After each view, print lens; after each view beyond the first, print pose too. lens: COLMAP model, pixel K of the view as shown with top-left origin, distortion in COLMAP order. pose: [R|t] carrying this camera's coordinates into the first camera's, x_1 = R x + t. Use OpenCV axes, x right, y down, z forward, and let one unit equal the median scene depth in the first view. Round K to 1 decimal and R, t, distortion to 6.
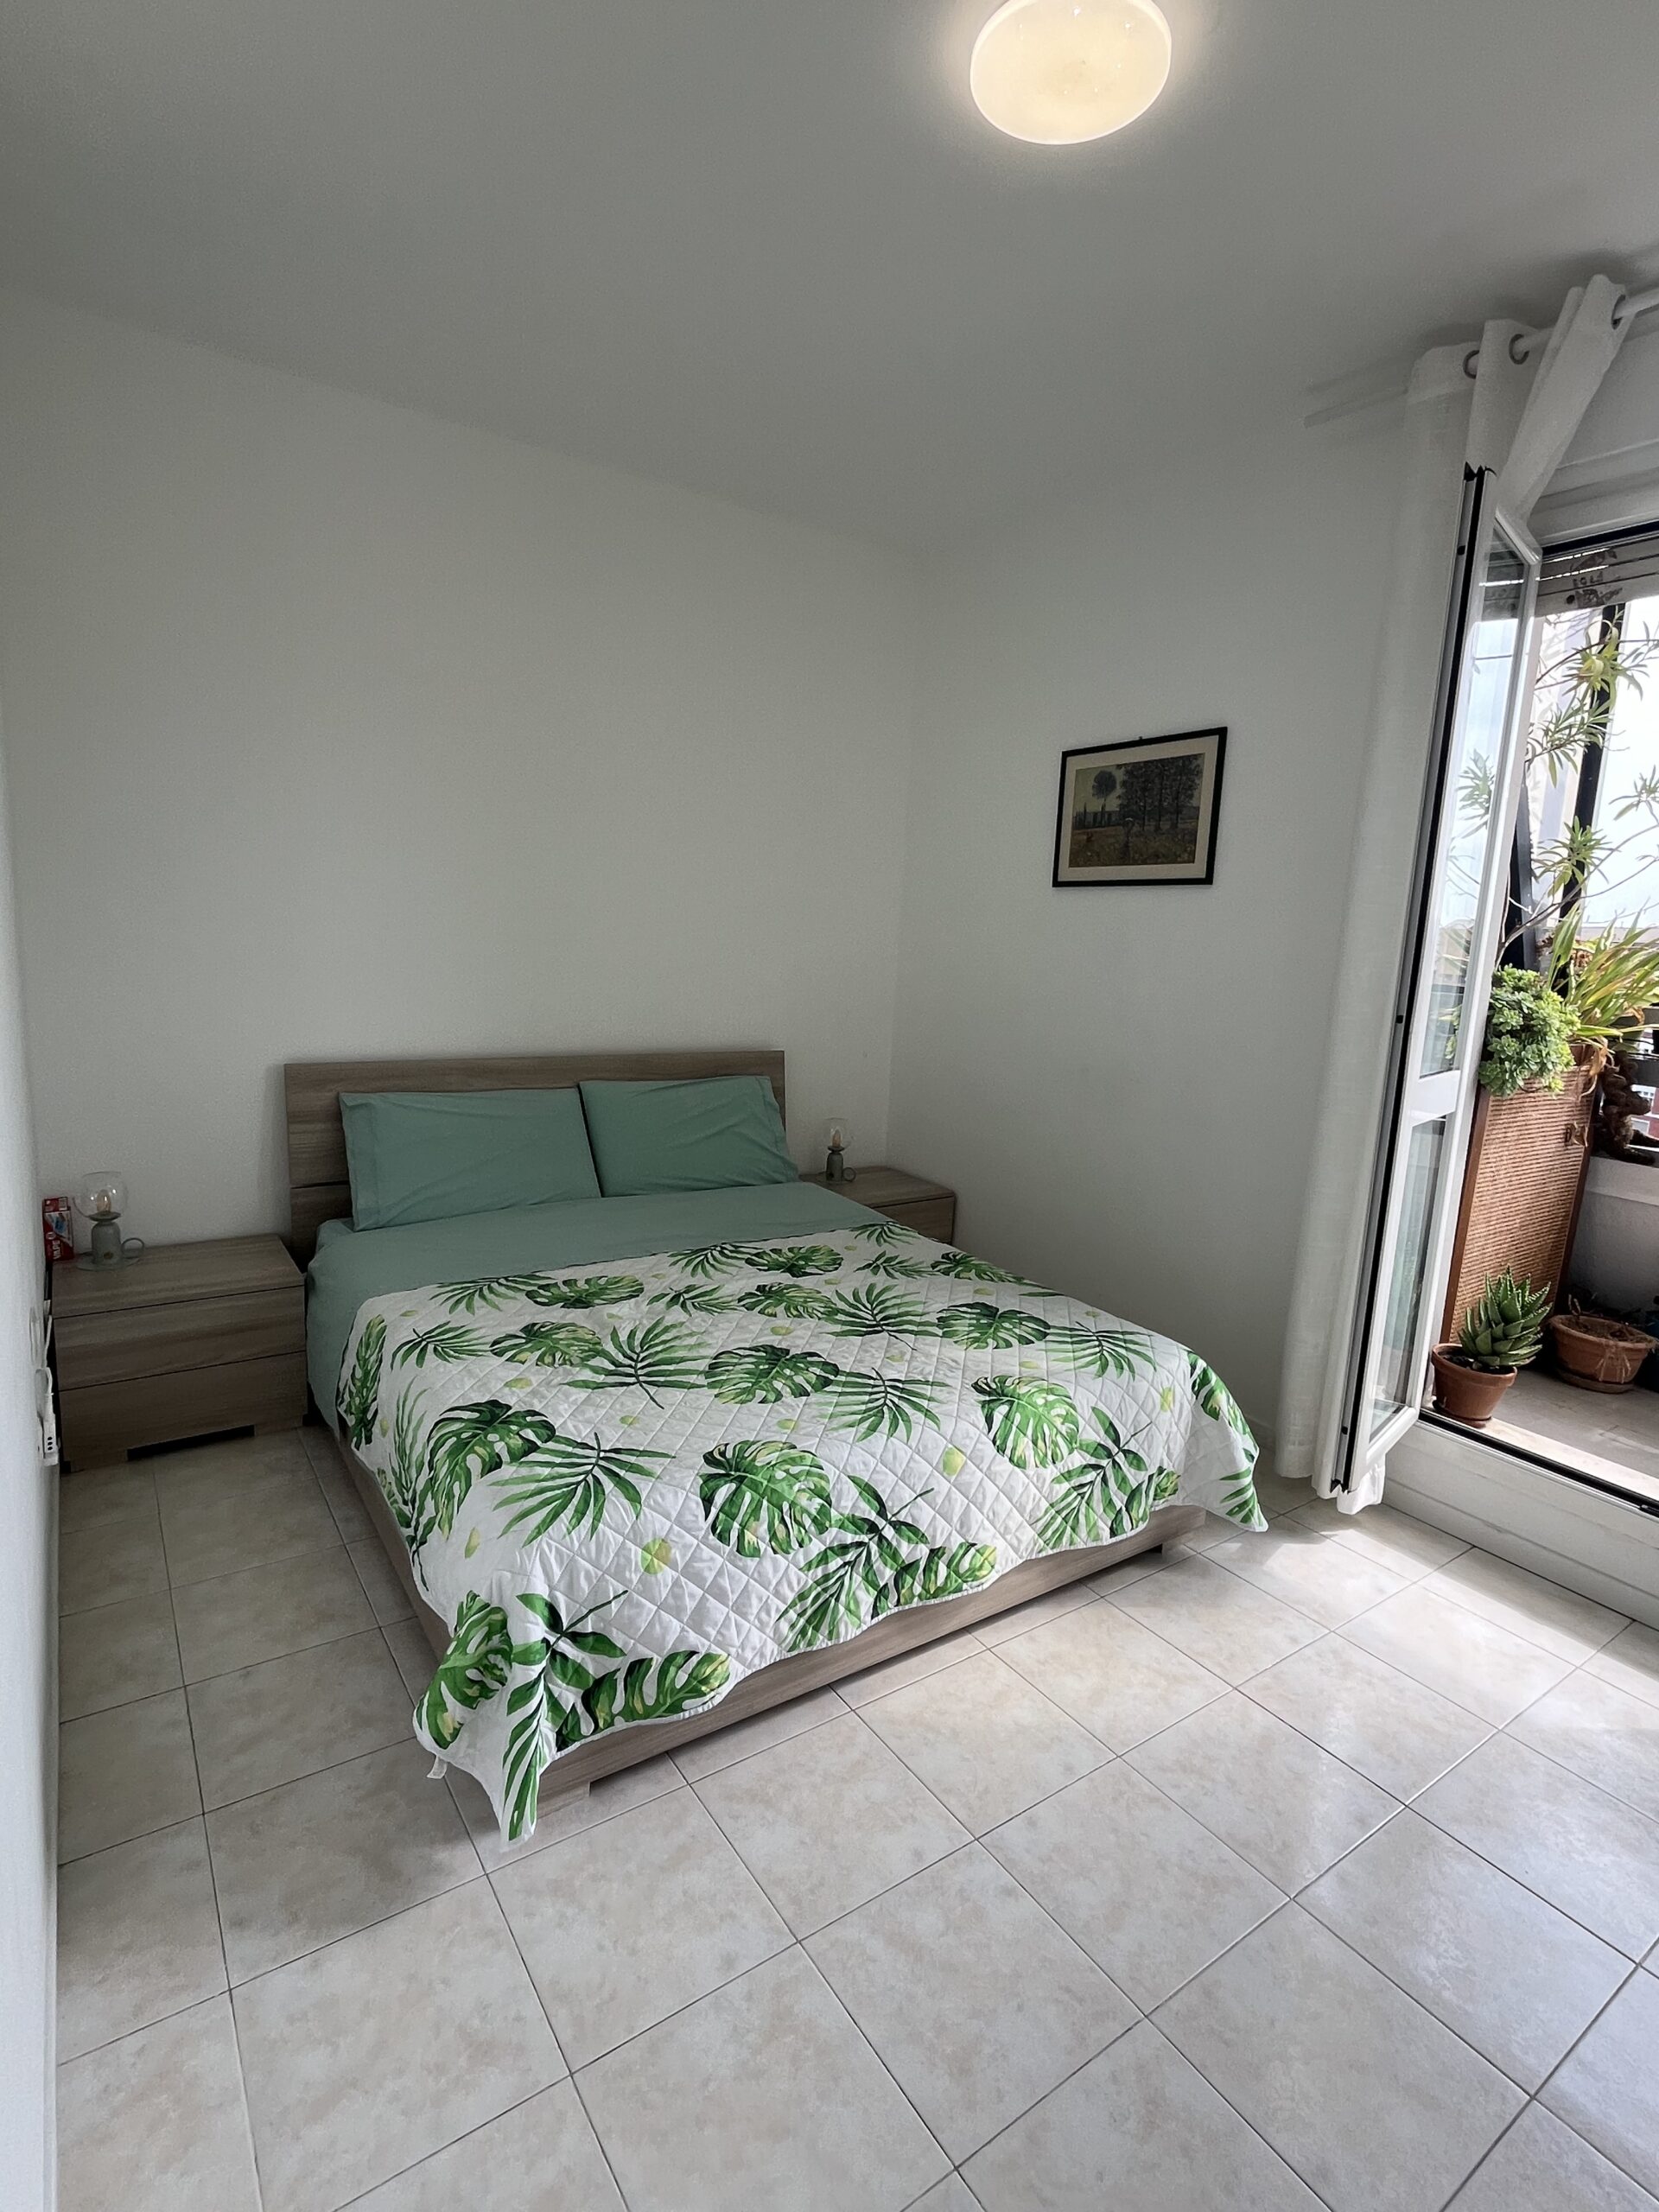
lens RADIAL K [[1084.0, 0, 832.3], [0, 1084.0, 1103.4], [0, 0, 1]] dist [-0.002190, 0.000278]
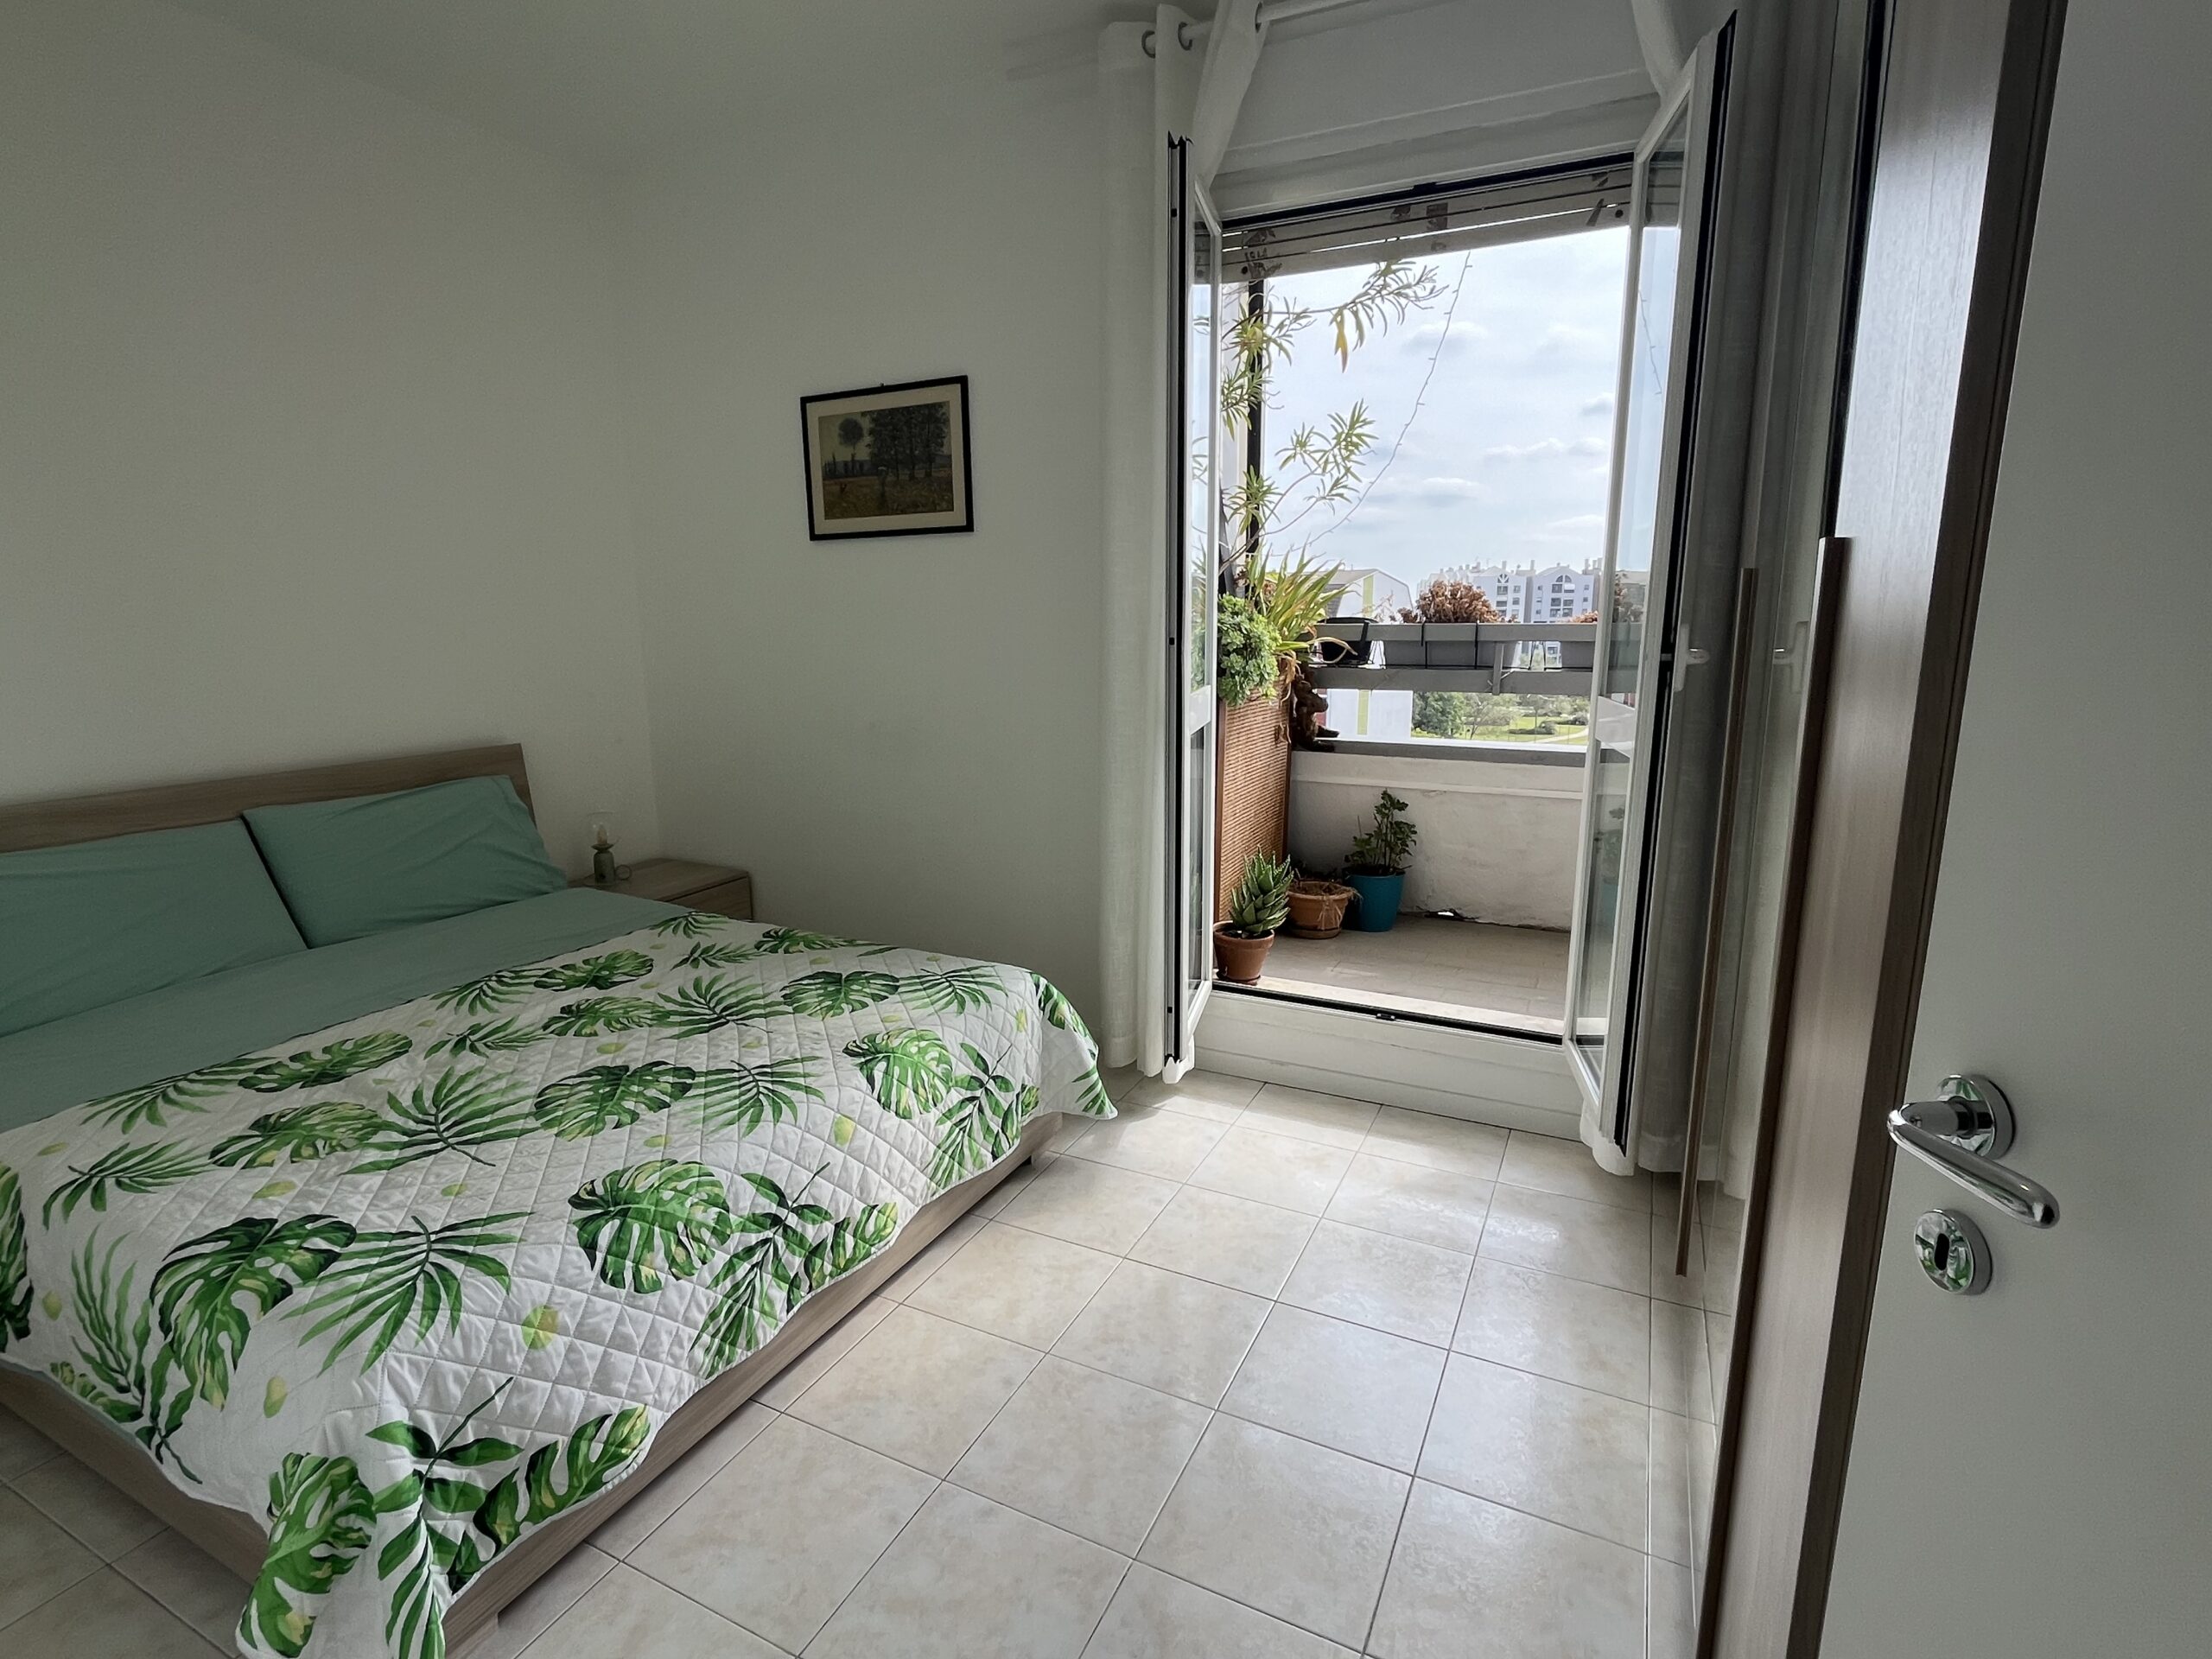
lens RADIAL K [[1084.0, 0, 1106.1], [0, 1084.0, 828.6], [0, 0, 1]] dist [-0.002190, 0.000278]
pose [[0.874728, -0.151393, 0.460360, -0.070859], [0.127988, 0.988392, 0.081851, 0.011909], [-0.467408, -0.012677, 0.883951, 0.030128]]
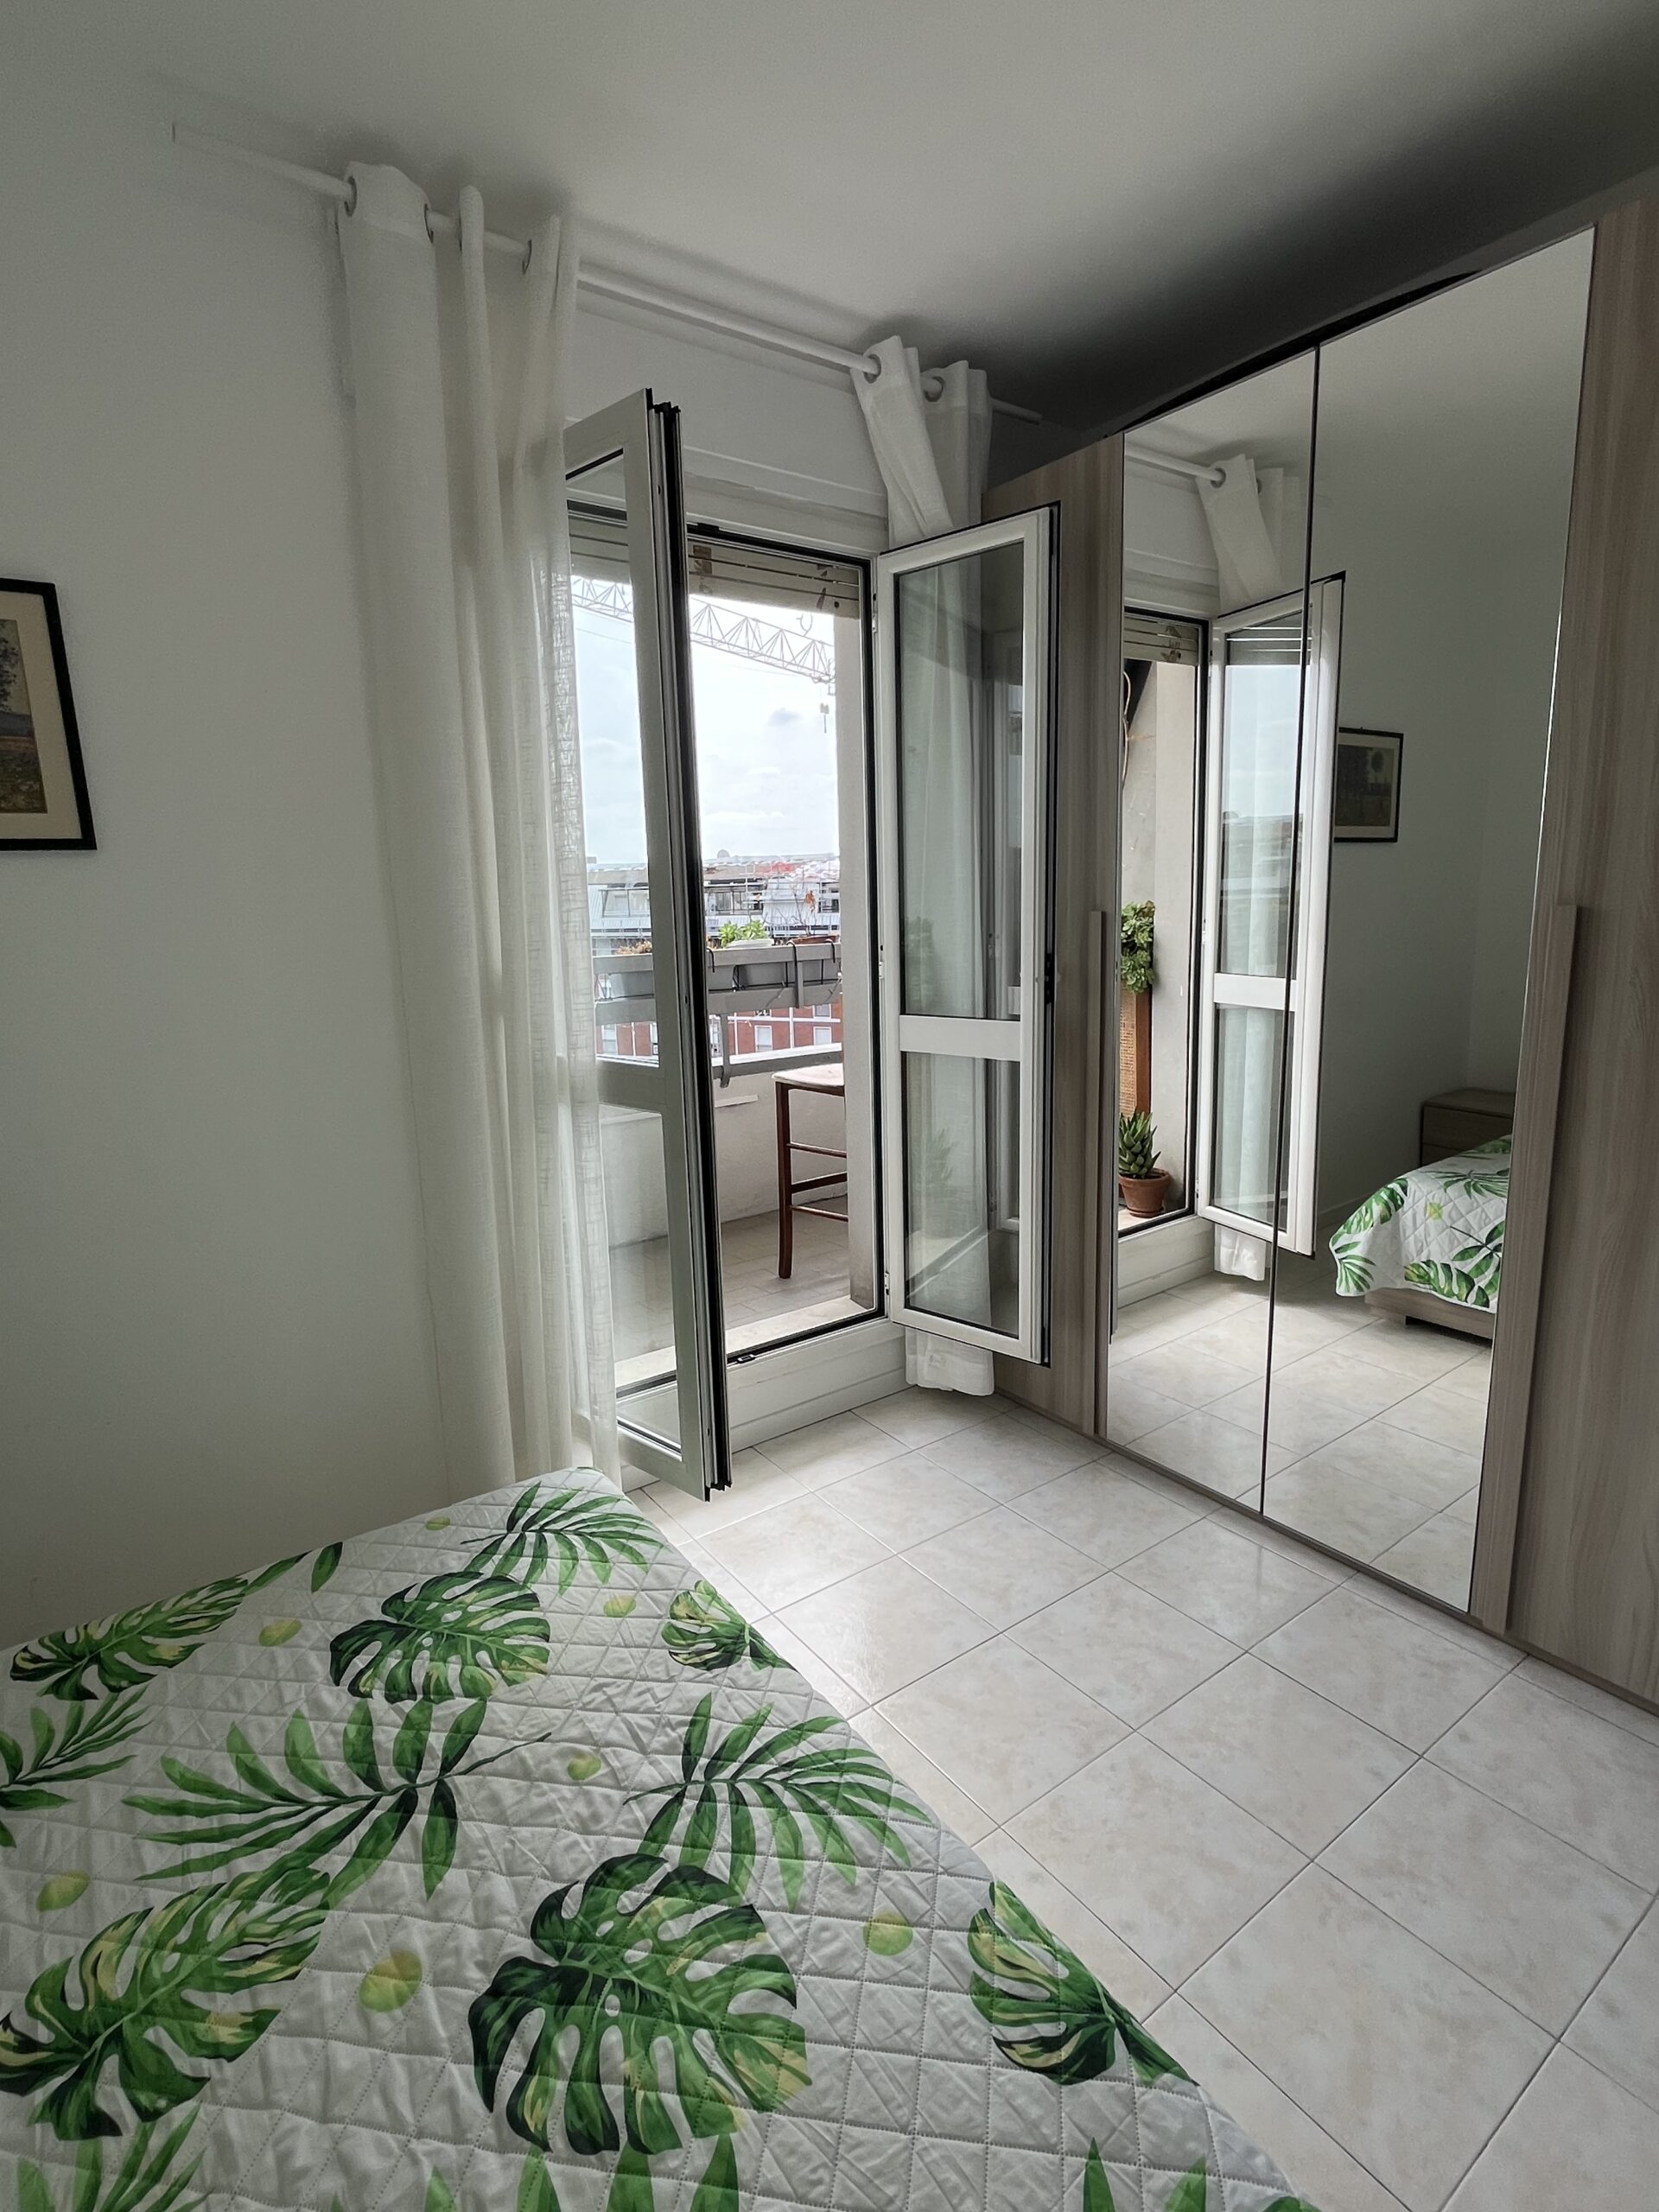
lens RADIAL K [[1084.0, 0, 827.0], [0, 1084.0, 1105.3], [0, 0, 1]] dist [-0.002190, 0.000278]
pose [[-0.019791, -0.236581, 0.971410, -0.353636], [0.183336, 0.954267, 0.236142, -0.163891], [-0.982851, 0.182768, 0.024488, 0.746674]]
